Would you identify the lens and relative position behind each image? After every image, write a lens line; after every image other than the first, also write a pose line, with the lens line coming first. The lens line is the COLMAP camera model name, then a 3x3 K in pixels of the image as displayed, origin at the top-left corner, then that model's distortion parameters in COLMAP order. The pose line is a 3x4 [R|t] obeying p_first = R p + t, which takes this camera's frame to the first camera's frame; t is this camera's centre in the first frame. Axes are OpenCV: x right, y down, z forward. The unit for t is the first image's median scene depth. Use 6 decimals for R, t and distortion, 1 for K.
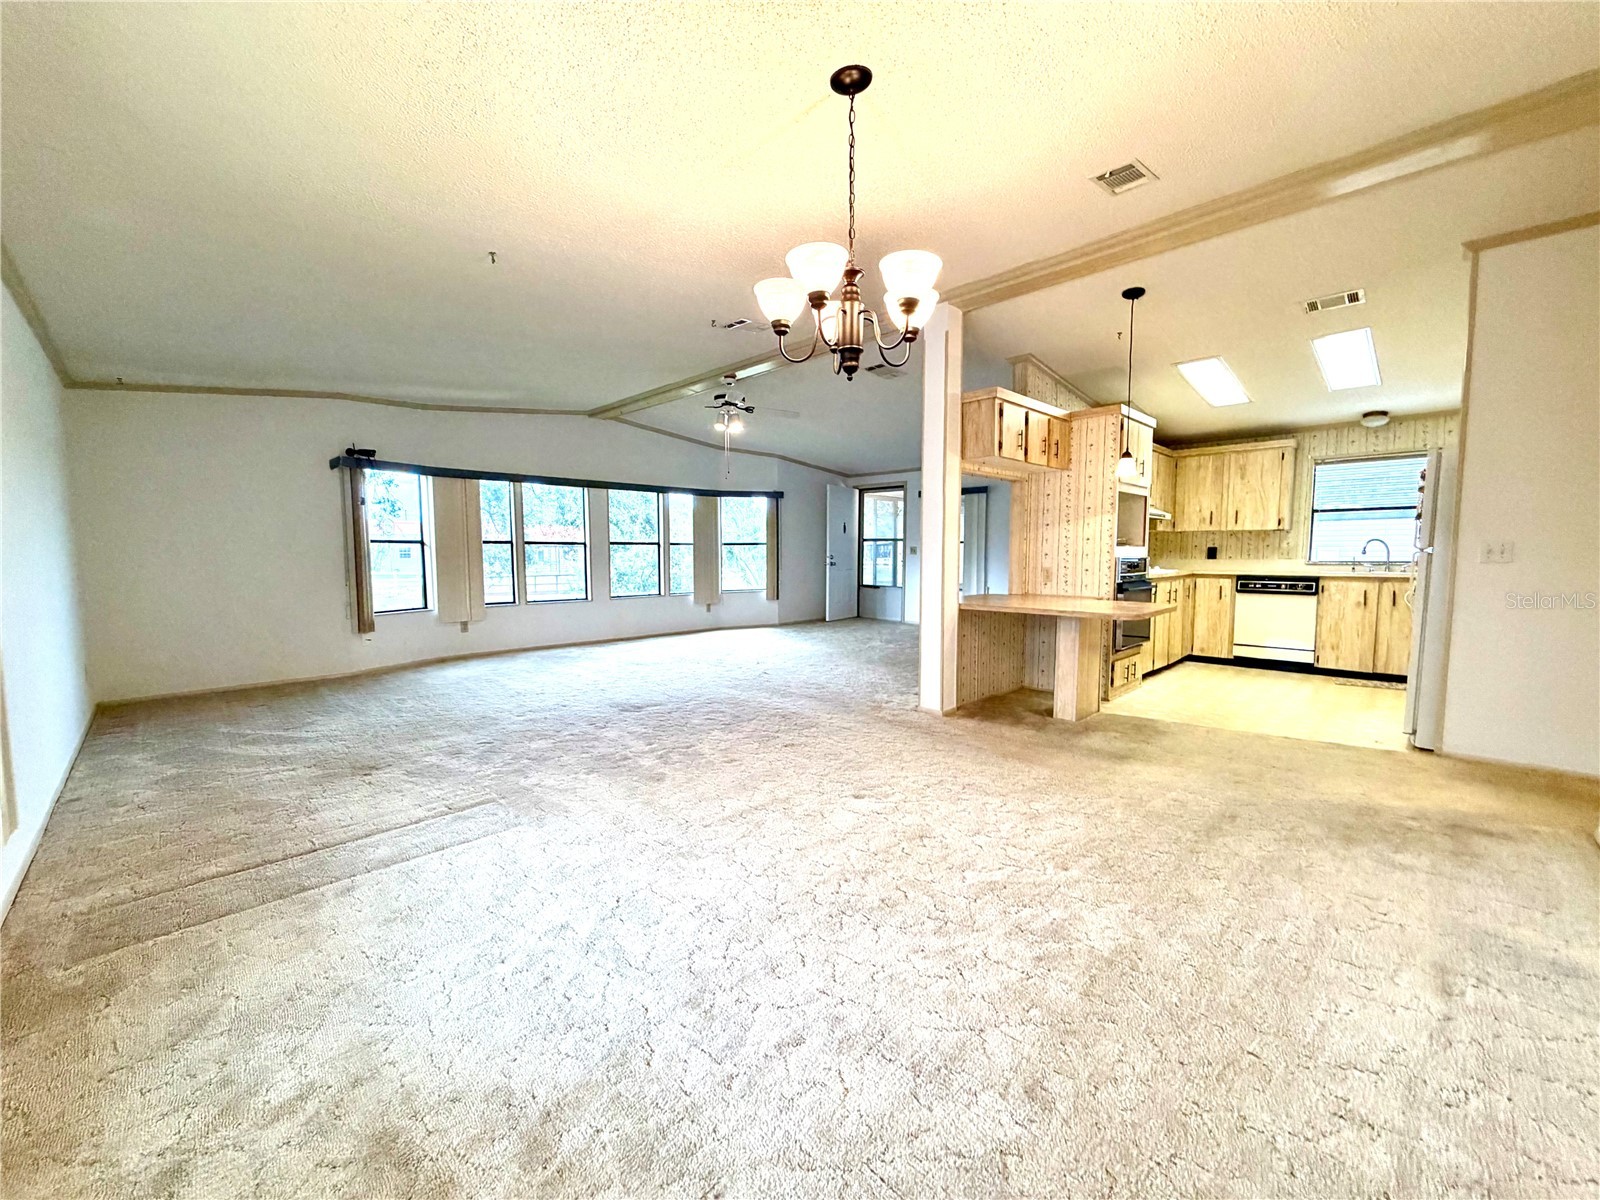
lens RADIAL K [[637.6, 0, 796.6], [0, 637.6, 602.5], [0, 0, 1]] dist [-0.000061, -0.000213]
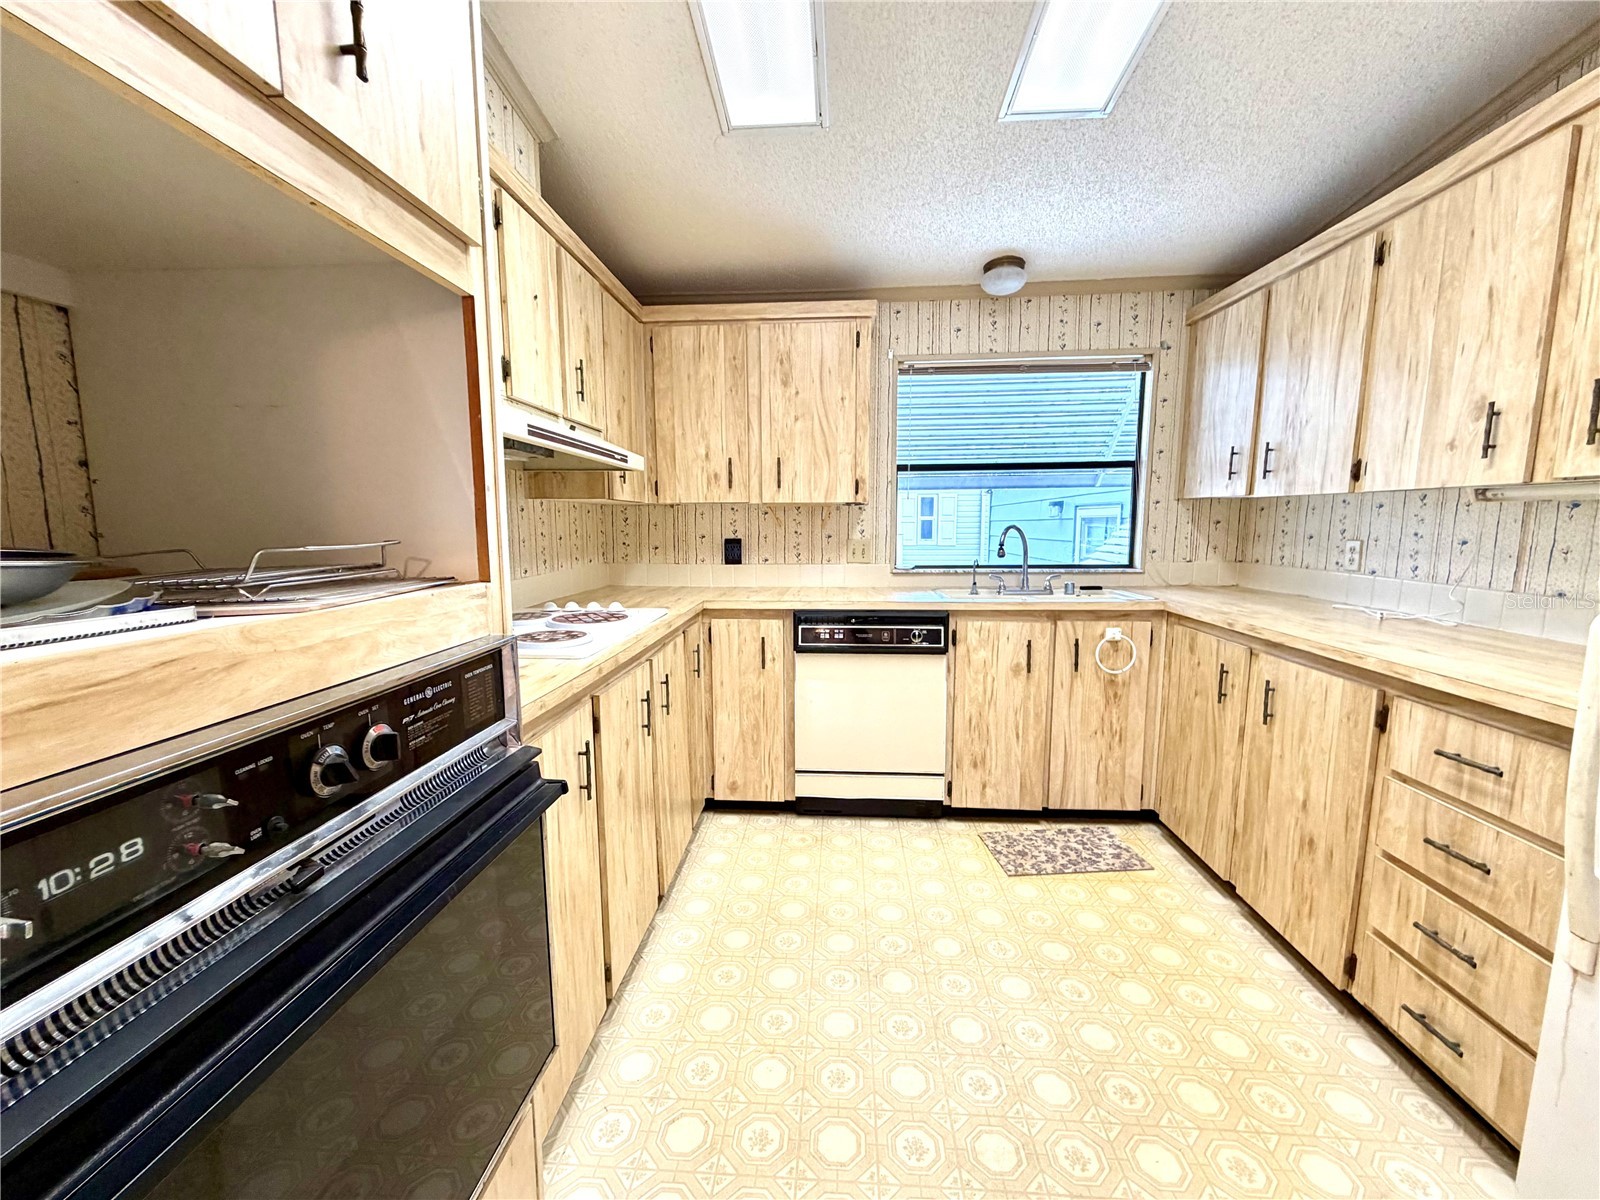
lens RADIAL K [[637.6, 0, 796.6], [0, 637.6, 602.5], [0, 0, 1]] dist [-0.000061, -0.000213]
pose [[0.752582, -0.083199, 0.653222, 0.416231], [0.053473, 0.996432, 0.065306, -0.074904], [-0.656324, -0.014218, 0.754345, 0.678216]]
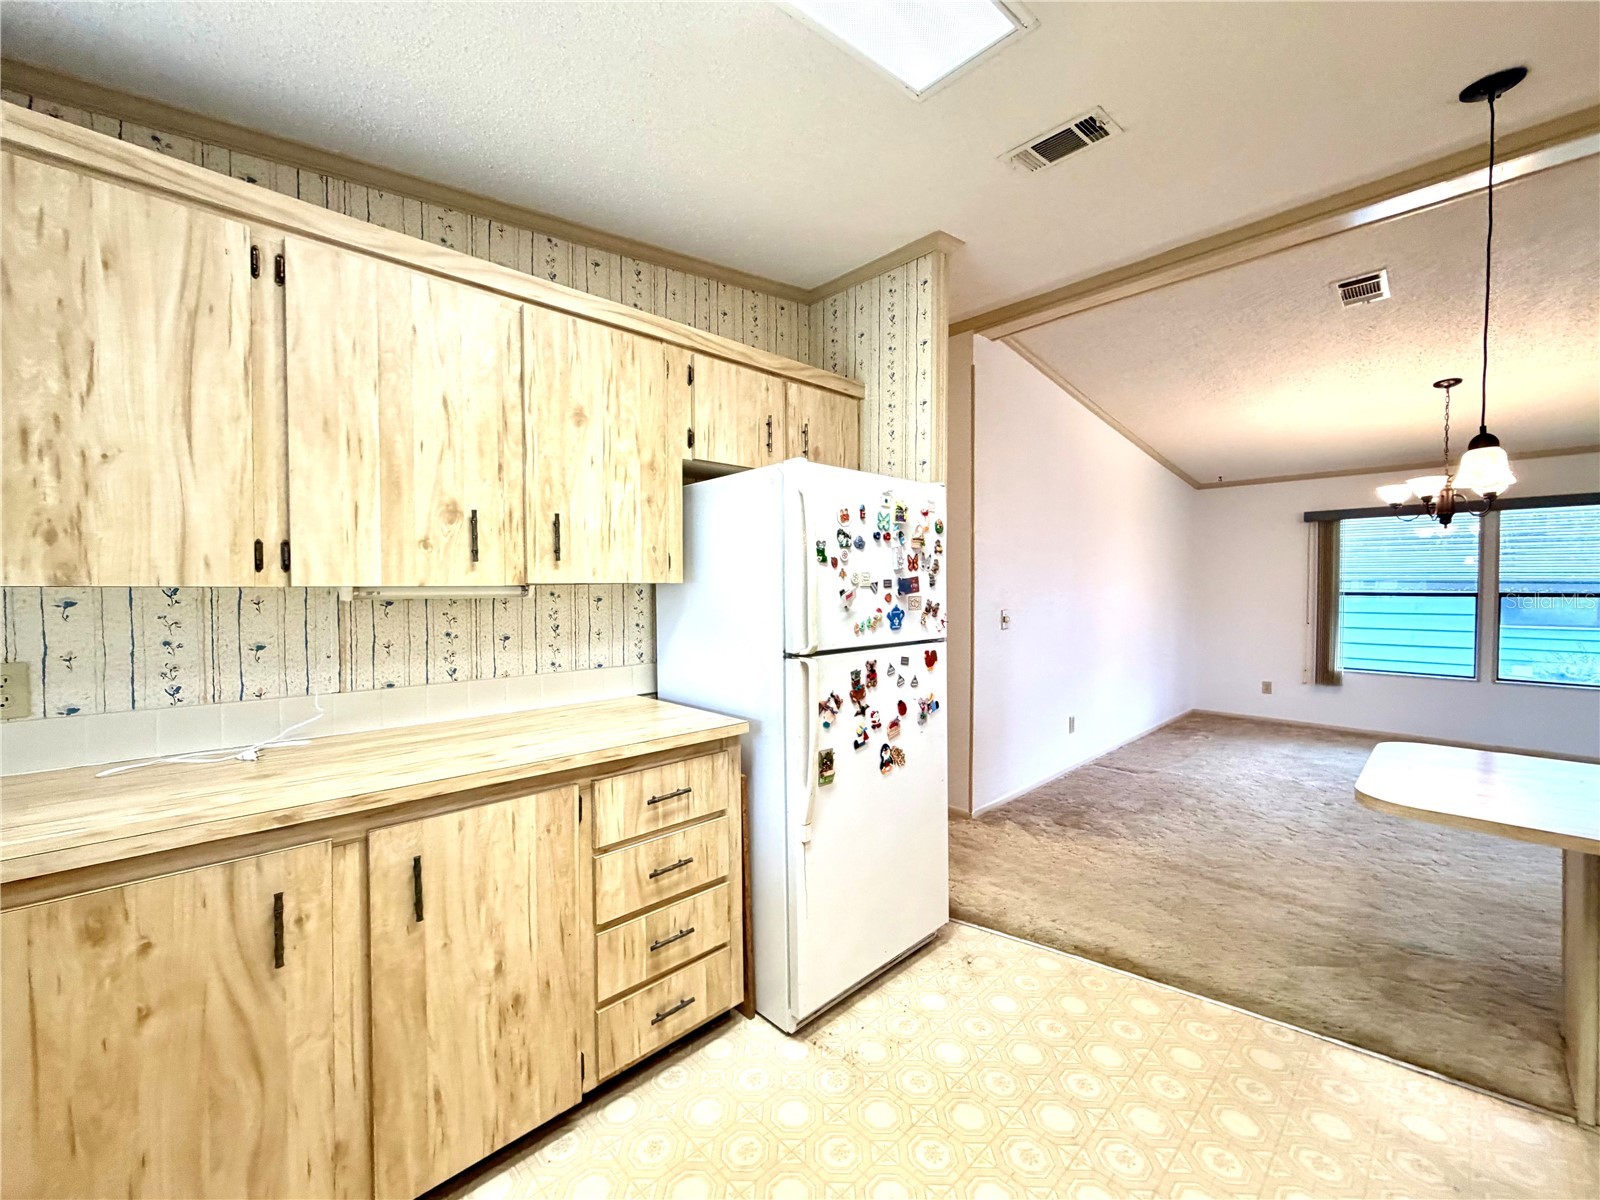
lens RADIAL K [[637.6, 0, 796.6], [0, 637.6, 602.5], [0, 0, 1]] dist [-0.000061, -0.000213]
pose [[-0.999814, 0.005866, 0.018357, 0.710307], [0.007787, 0.994297, 0.106360, -0.120386], [-0.017628, 0.106484, -0.994158, 1.028422]]
